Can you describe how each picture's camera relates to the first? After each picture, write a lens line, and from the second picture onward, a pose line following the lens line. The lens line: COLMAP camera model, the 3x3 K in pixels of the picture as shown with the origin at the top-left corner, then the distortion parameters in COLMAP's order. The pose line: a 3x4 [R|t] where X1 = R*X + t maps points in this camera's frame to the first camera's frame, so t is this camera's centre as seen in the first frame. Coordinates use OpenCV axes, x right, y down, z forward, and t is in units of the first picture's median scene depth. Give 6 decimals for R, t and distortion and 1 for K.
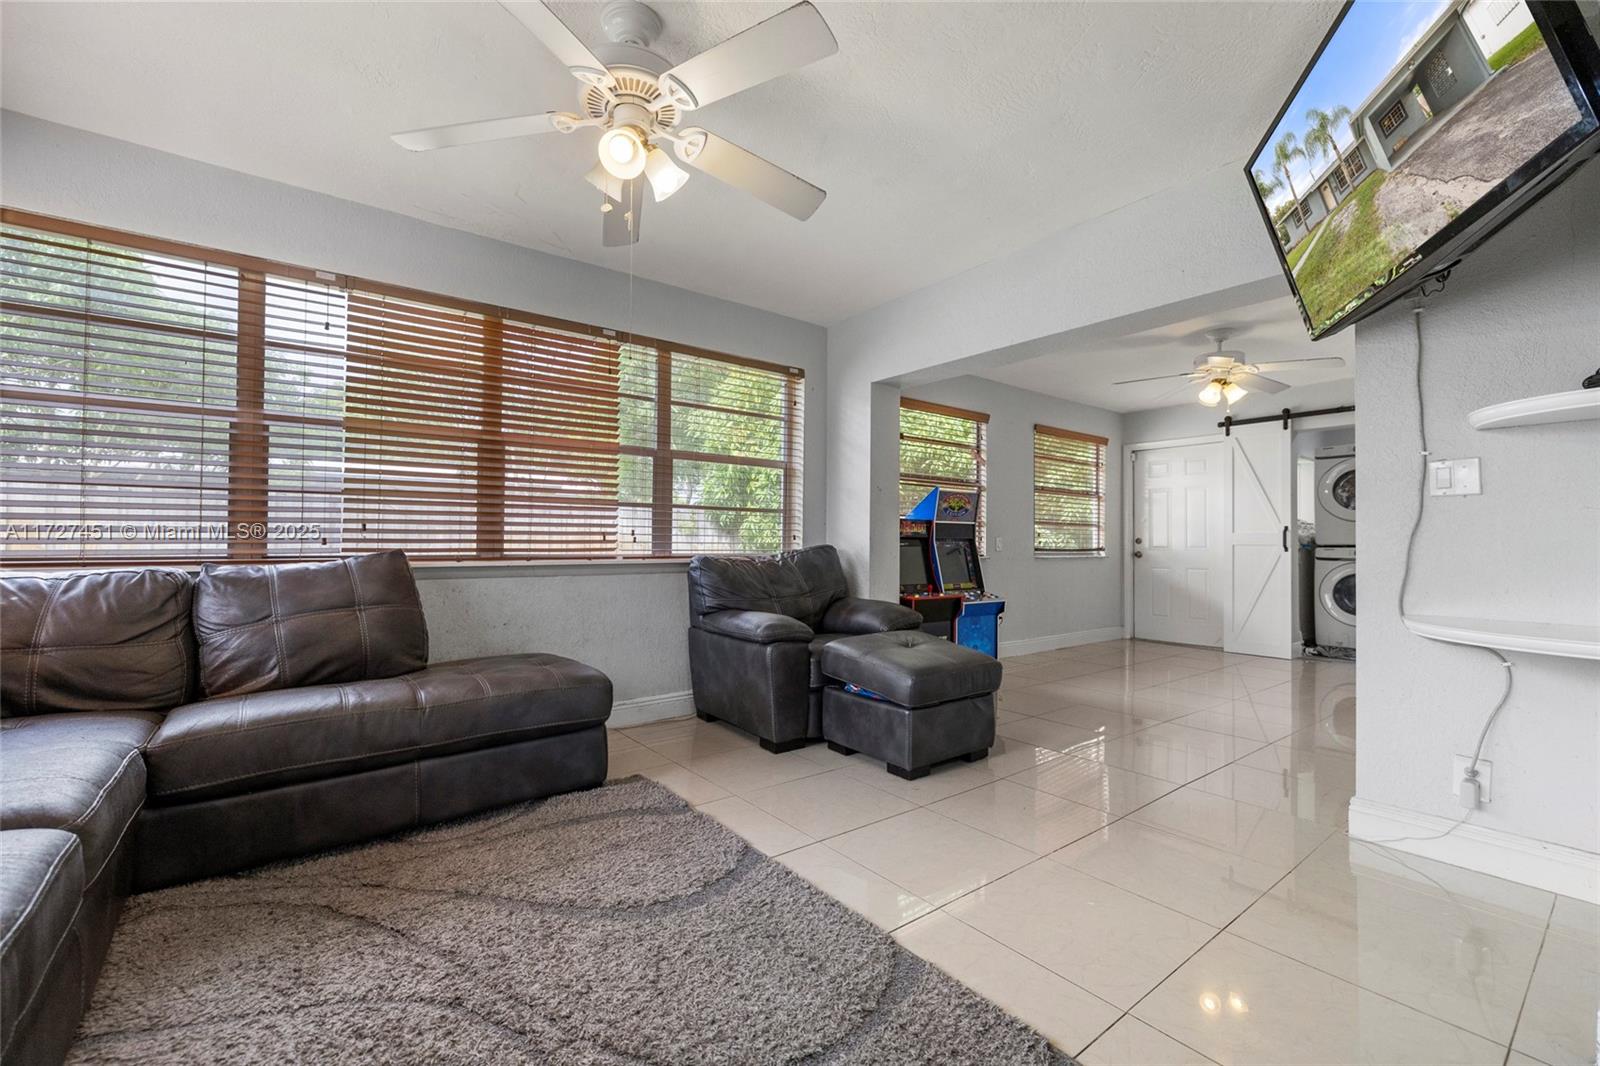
lens RADIAL K [[667.6, 0, 788.4], [0, 667.6, 540.8], [0, 0, 1]] dist [-0.001031, -0.000031]
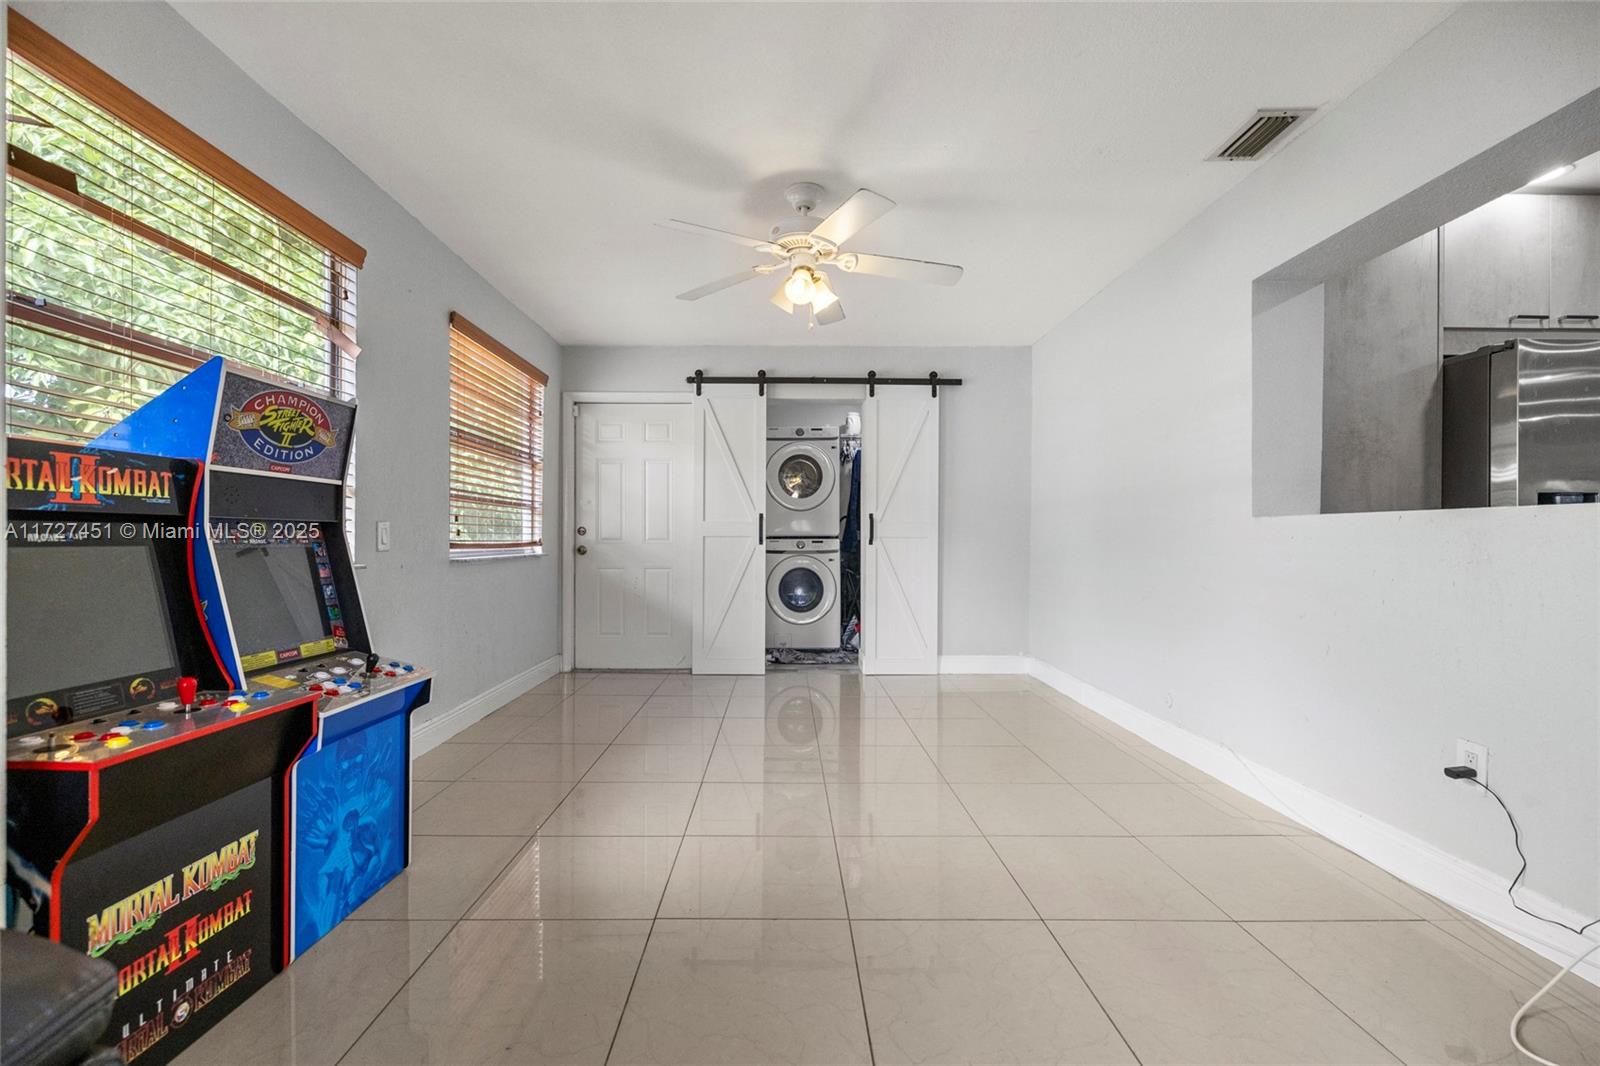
lens RADIAL K [[674.1, 0, 795.2], [0, 674.1, 534.0], [0, 0, 1]] dist [0.002626, 0.000142]
pose [[0.594098, 0.000467, 0.804393, 0.172531], [-0.002762, 0.999995, 0.001459, 0.003390], [-0.804388, -0.003088, 0.594096, 0.795129]]
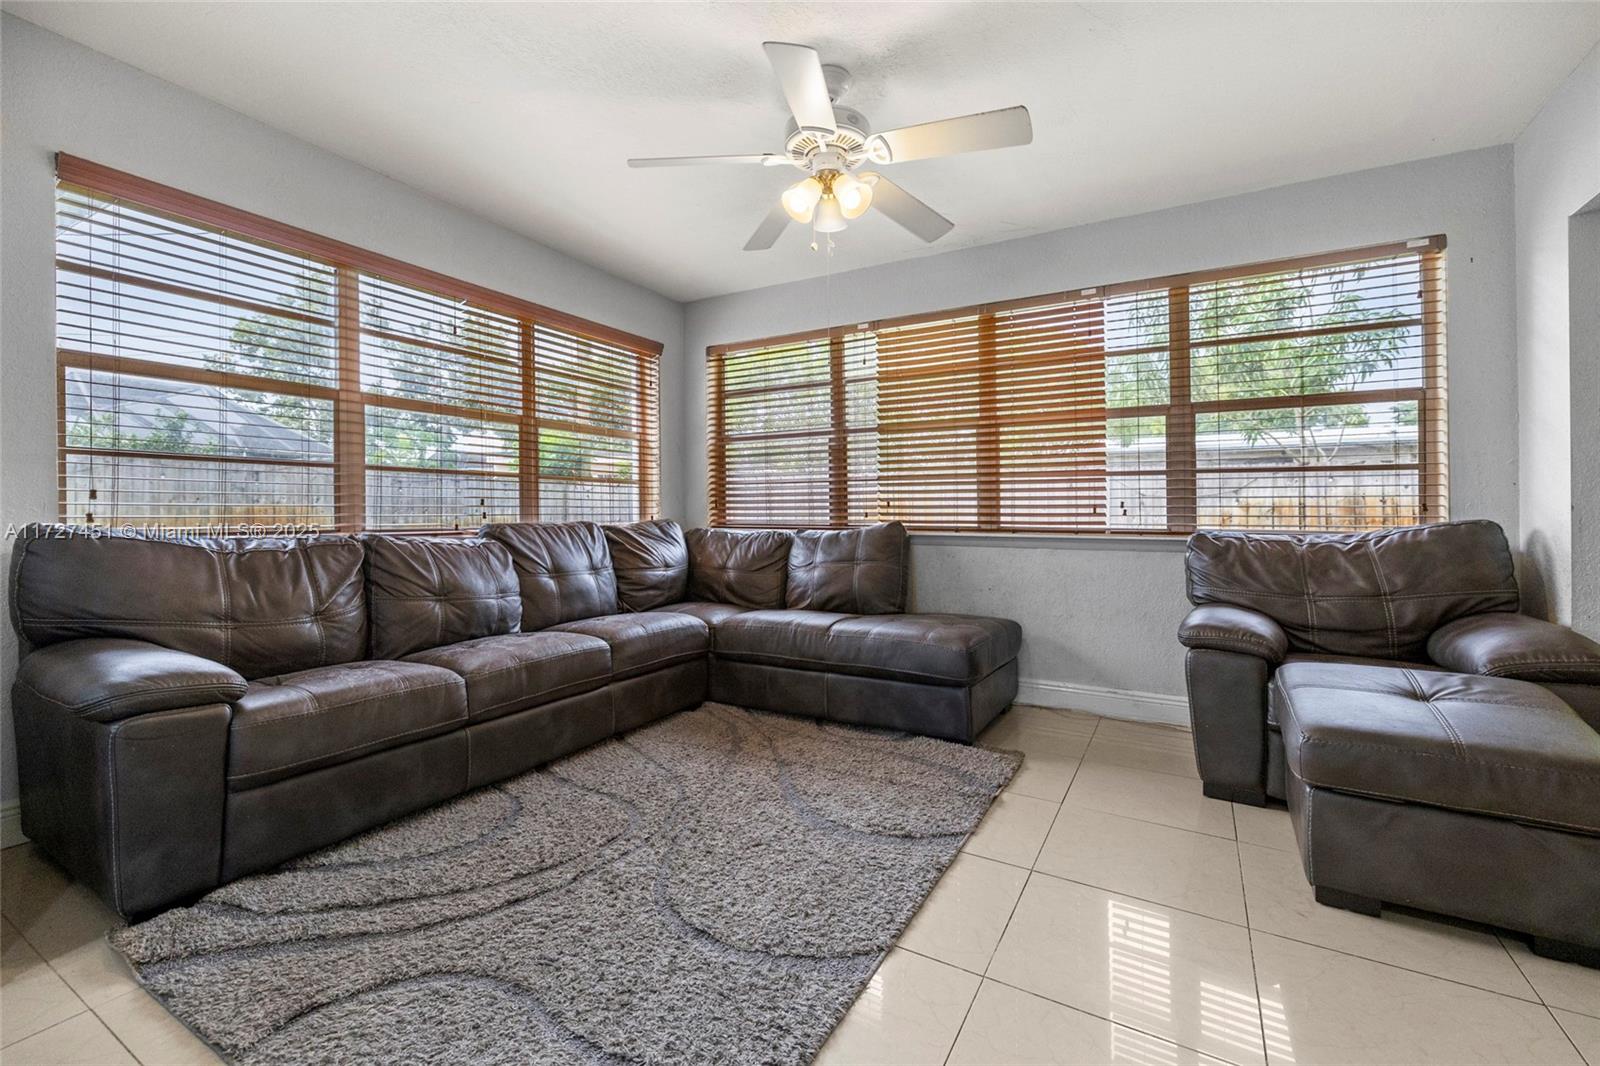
lens RADIAL K [[677.4, 0, 795.4], [0, 677.4, 520.6], [0, 0, 1]] dist [0.001857, 0.000102]
pose [[0.380613, 0.004675, -0.924723, 0.445271], [0.000307, 0.999987, 0.005181, 0.004434], [0.924734, -0.002256, 0.380606, 0.247991]]
